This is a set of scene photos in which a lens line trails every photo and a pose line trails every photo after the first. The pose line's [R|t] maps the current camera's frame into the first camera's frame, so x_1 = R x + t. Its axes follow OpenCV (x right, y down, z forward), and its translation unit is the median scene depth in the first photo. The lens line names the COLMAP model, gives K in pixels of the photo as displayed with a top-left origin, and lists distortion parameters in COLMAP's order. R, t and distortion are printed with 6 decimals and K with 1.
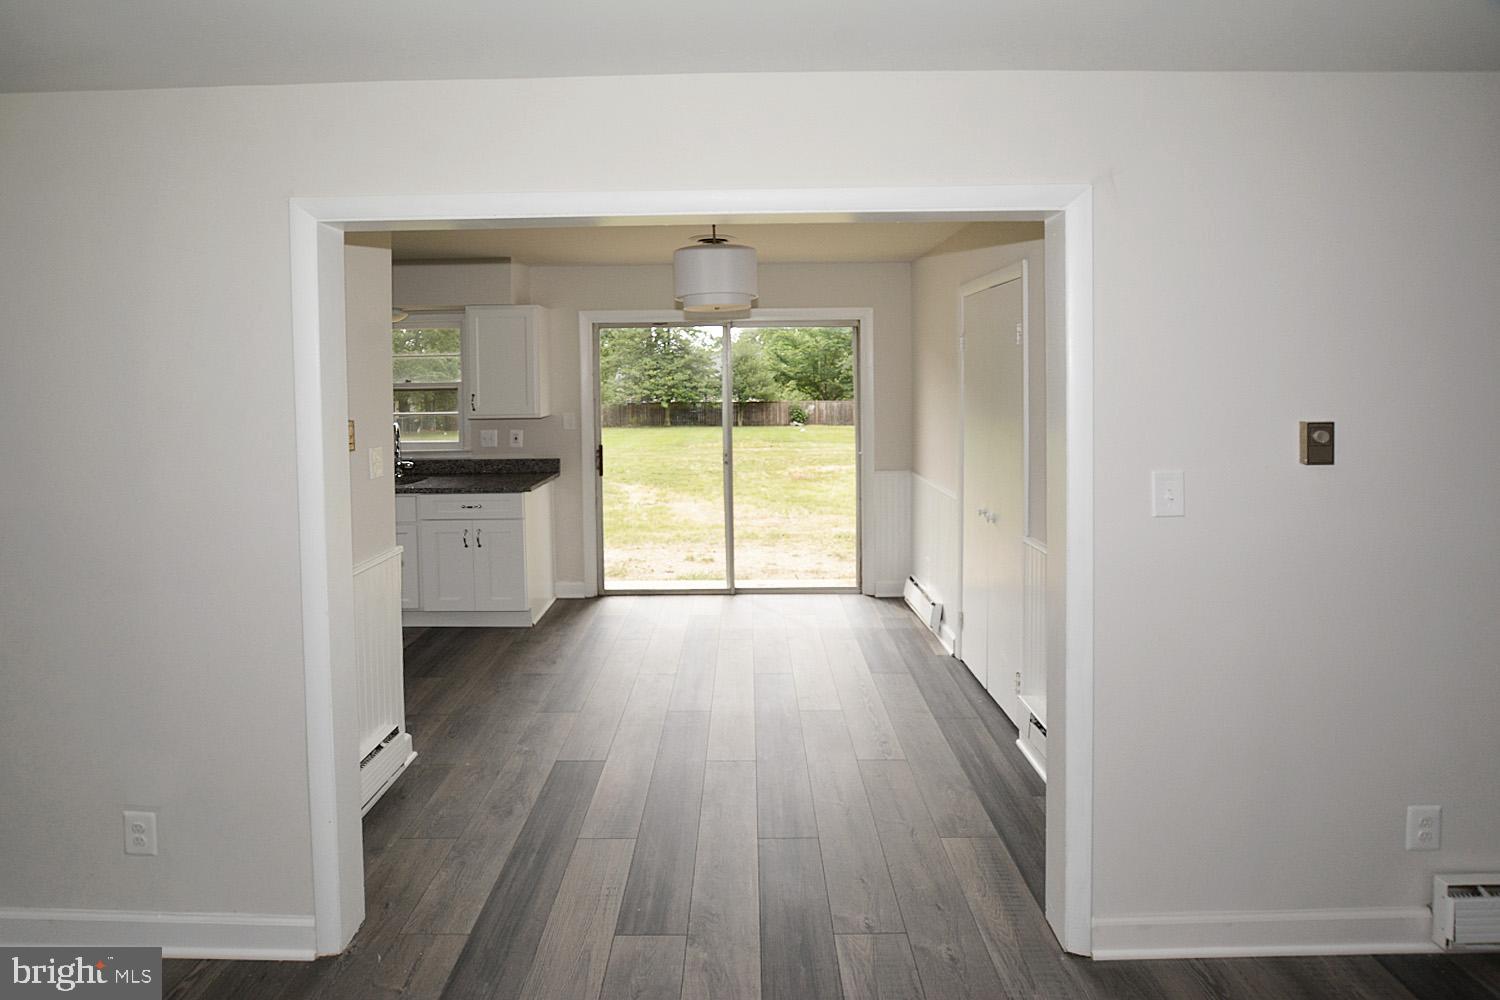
lens RADIAL K [[677.5, 0, 750.0], [0, 677.5, 500.0], [0, 0, 1]] dist [-0.022096, -0.000173]
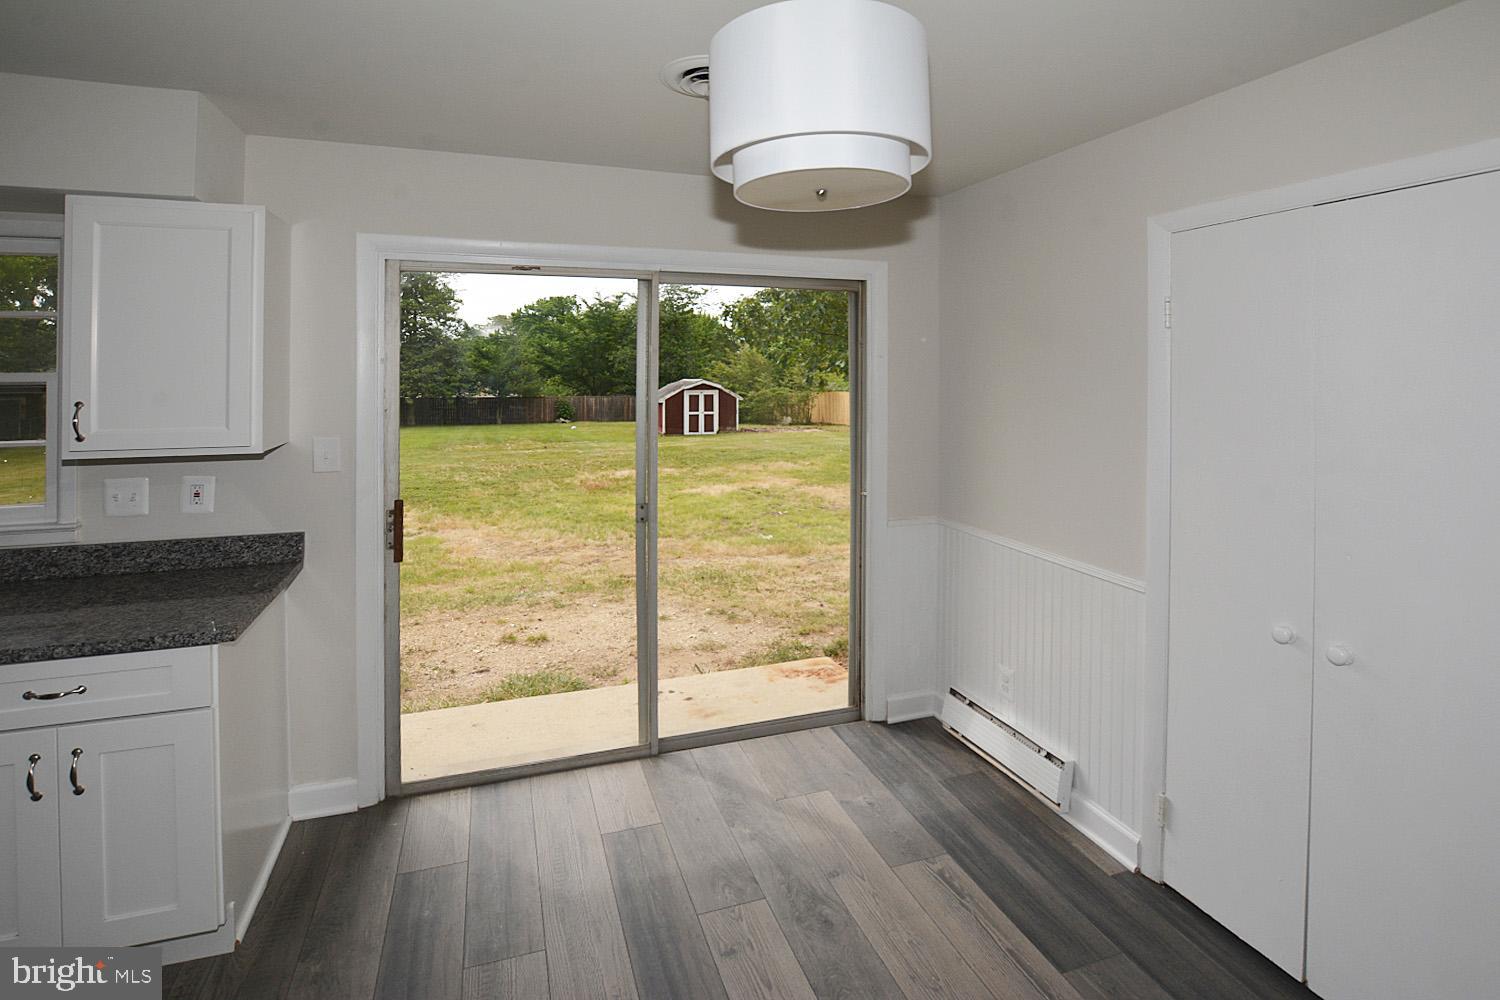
lens RADIAL K [[704.7, 0, 750.8], [0, 704.7, 418.4], [0, 0, 1]] dist [-0.020977, 0.001041]
pose [[0.945259, -0.010863, 0.326140, -0.082401], [0.047710, 0.993307, -0.105193, -0.042946], [-0.322814, 0.114995, 0.939450, 0.244512]]
